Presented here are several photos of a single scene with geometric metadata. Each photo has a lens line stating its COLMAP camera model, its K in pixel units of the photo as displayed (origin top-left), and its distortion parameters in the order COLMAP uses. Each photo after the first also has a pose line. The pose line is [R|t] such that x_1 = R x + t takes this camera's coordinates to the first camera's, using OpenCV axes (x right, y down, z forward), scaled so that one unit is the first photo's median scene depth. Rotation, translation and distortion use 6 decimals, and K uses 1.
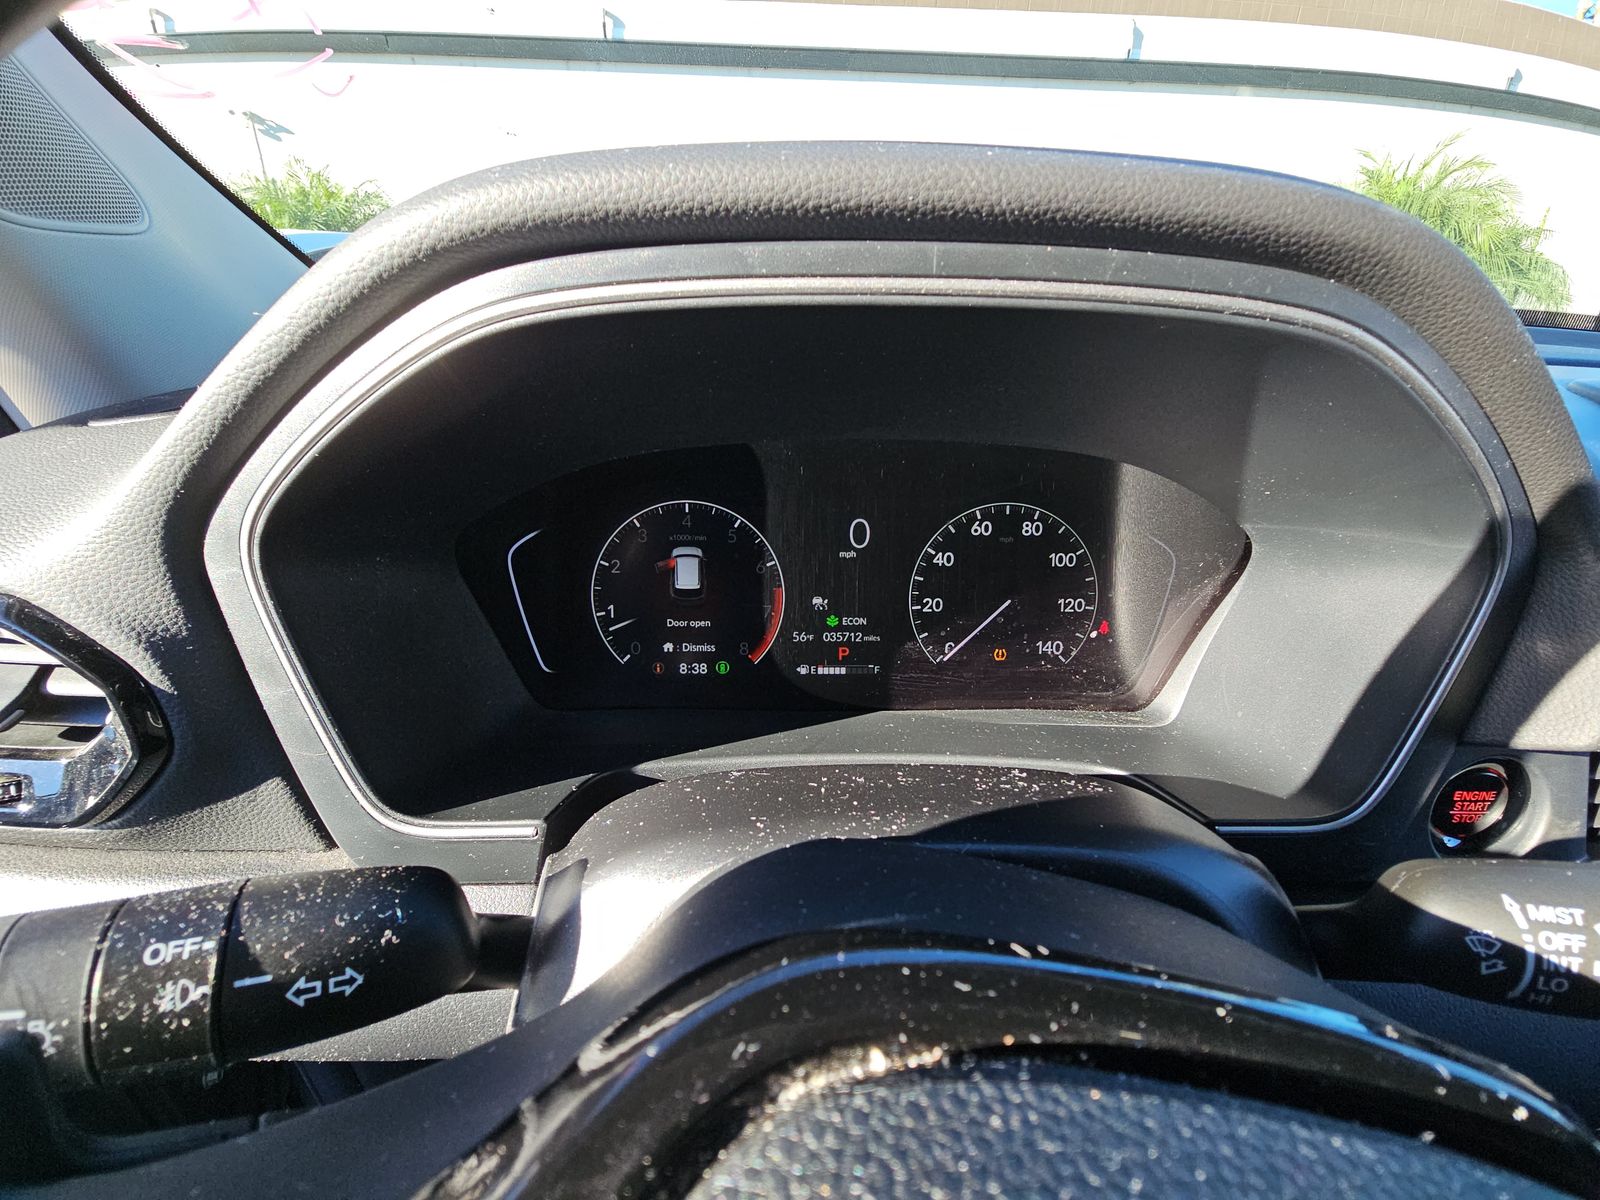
lens RADIAL K [[656.8, 0, 798.7], [0, 656.8, 598.1], [0, 0, 1]] dist [0.006832, -0.009630]
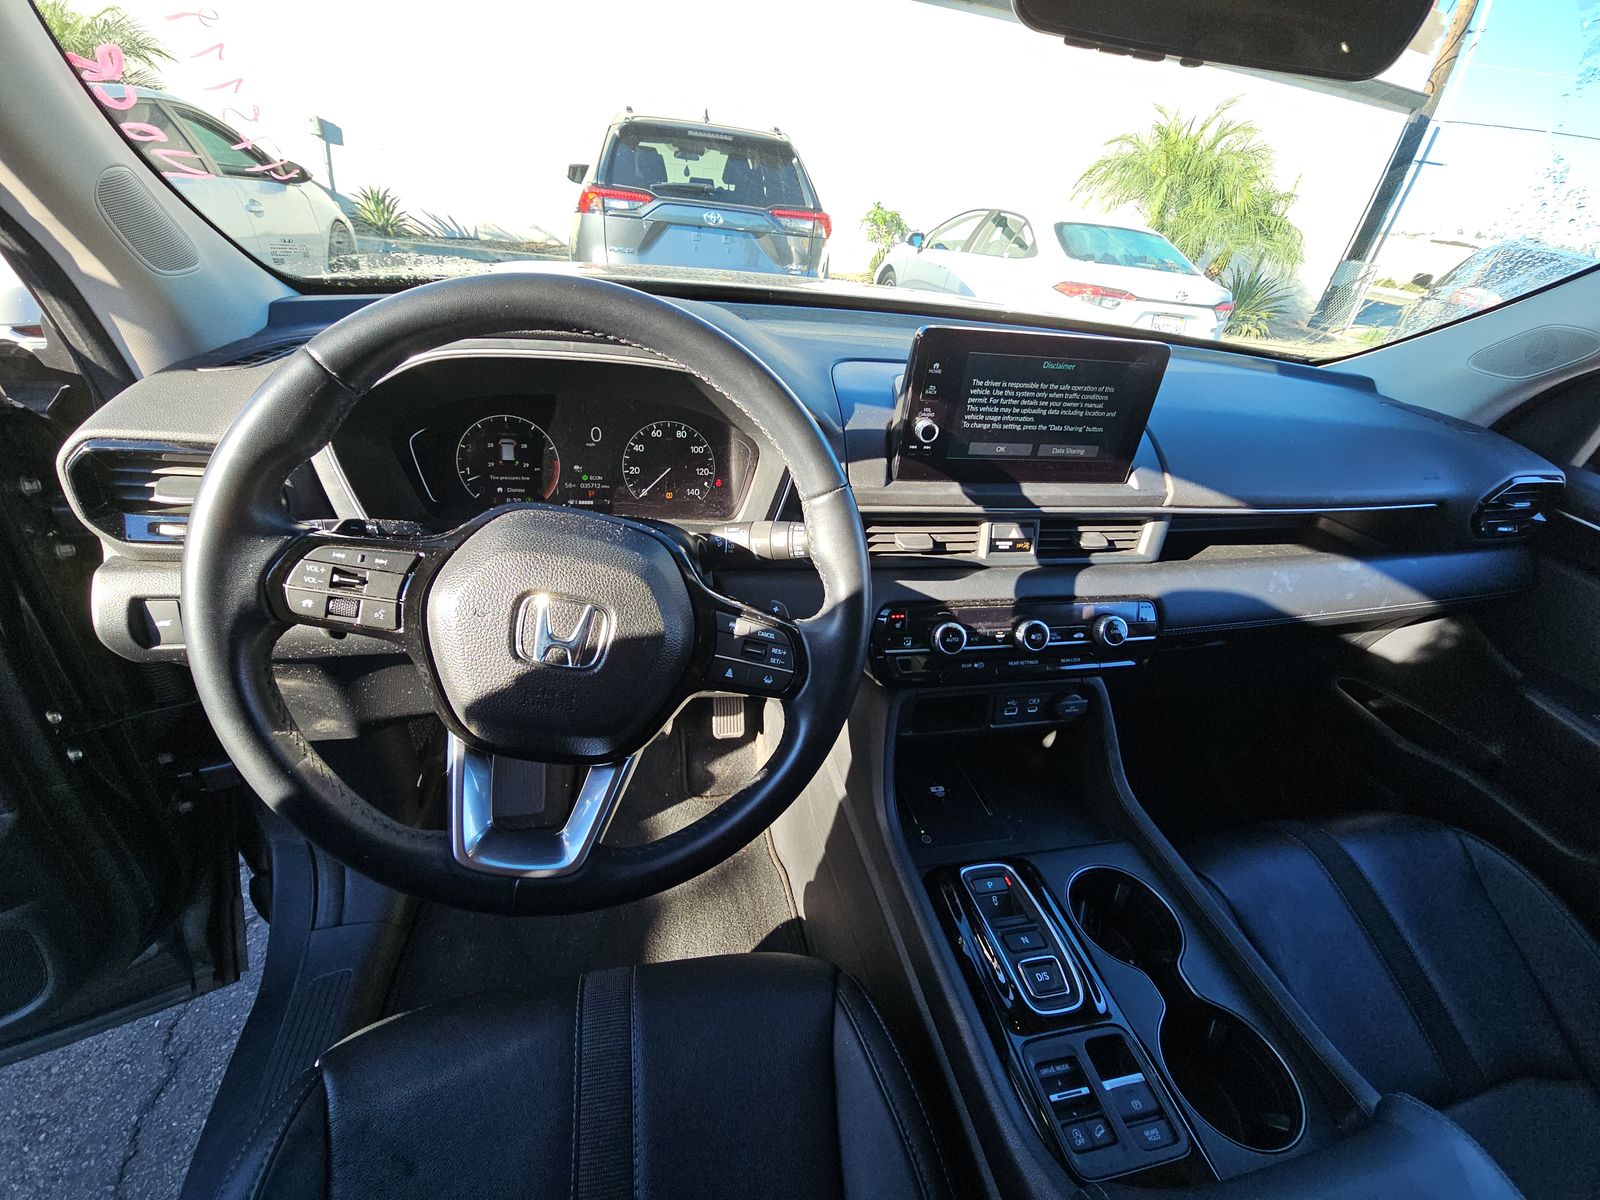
lens RADIAL K [[656.8, 0, 798.7], [0, 656.8, 598.1], [0, 0, 1]] dist [0.006832, -0.009630]
pose [[0.977671, -0.025295, 0.208613, 0.268796], [-0.000852, 0.992243, 0.124309, 0.153633], [-0.210139, -0.121711, 0.970066, -1.188455]]
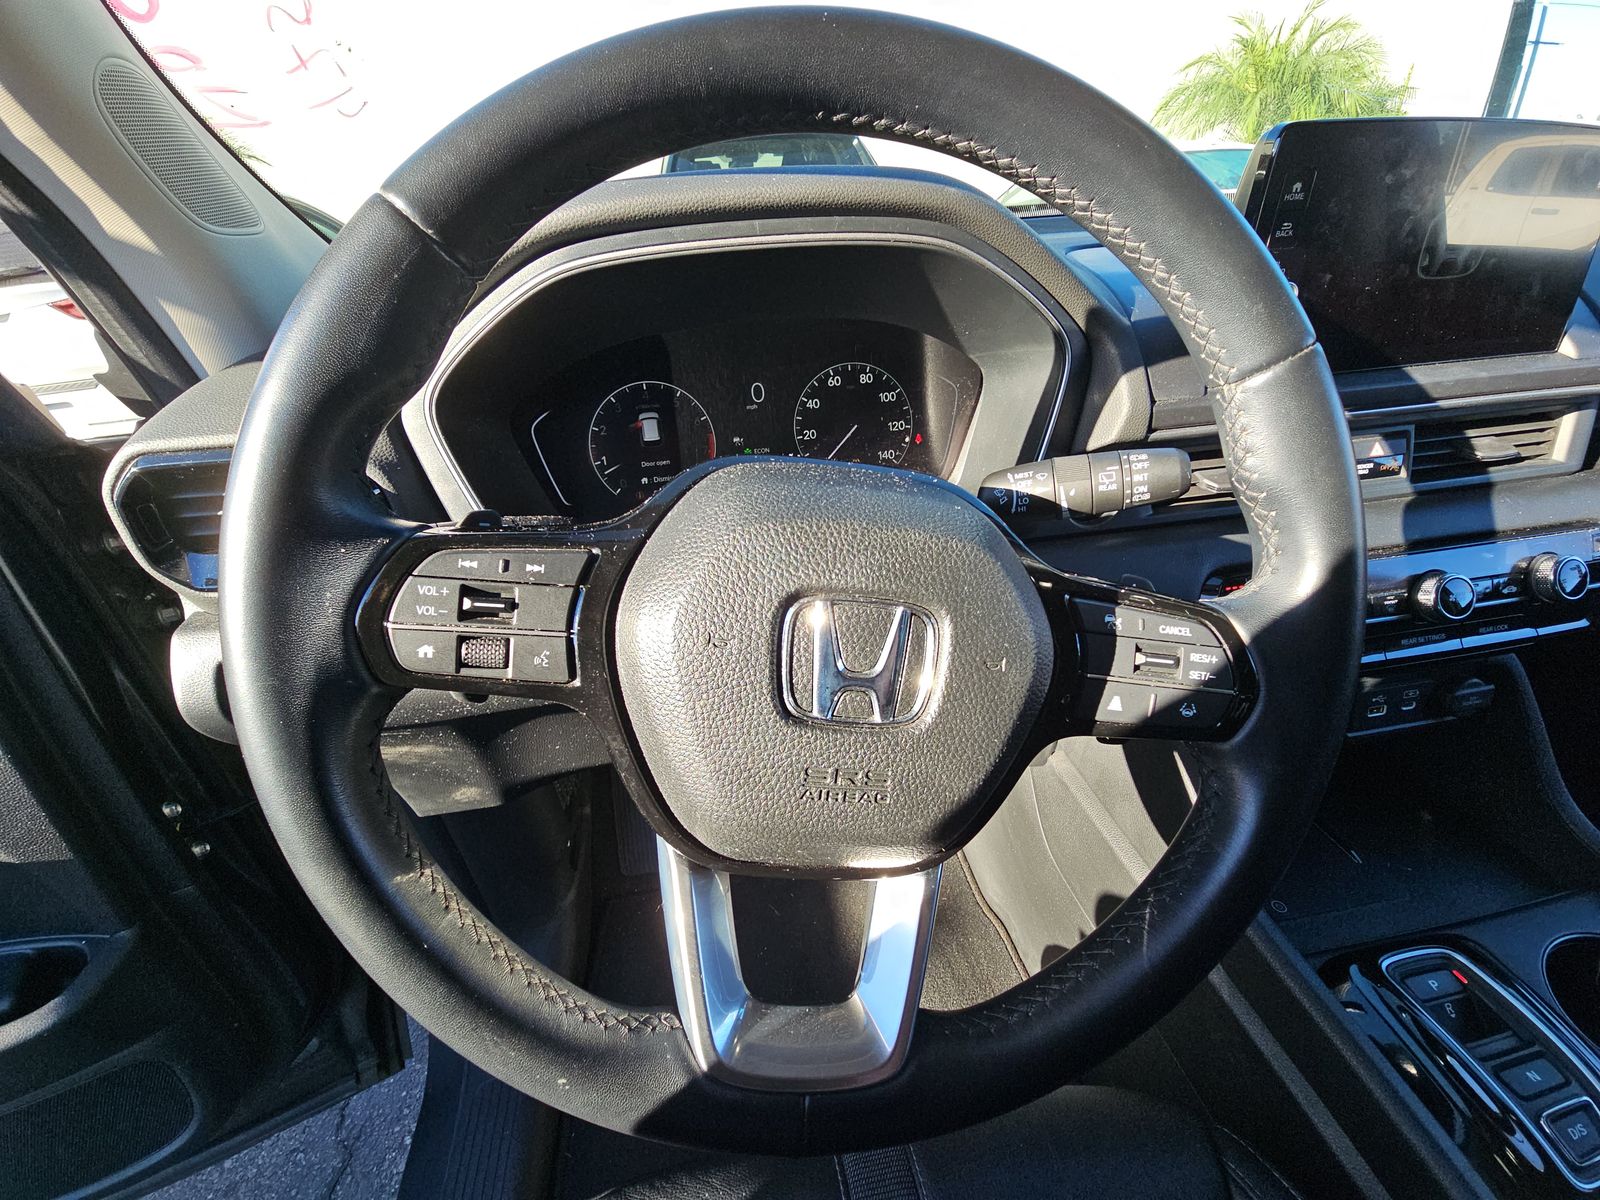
lens RADIAL K [[657.0, 0, 800.0], [0, 657.0, 600.0], [0, 0, 1]] dist [0.001479, -0.007805]
pose [[0.988870, -0.126200, 0.078799, 0.006292], [0.116842, 0.986607, 0.113817, 0.220772], [-0.092108, -0.103343, 0.990372, -0.602458]]
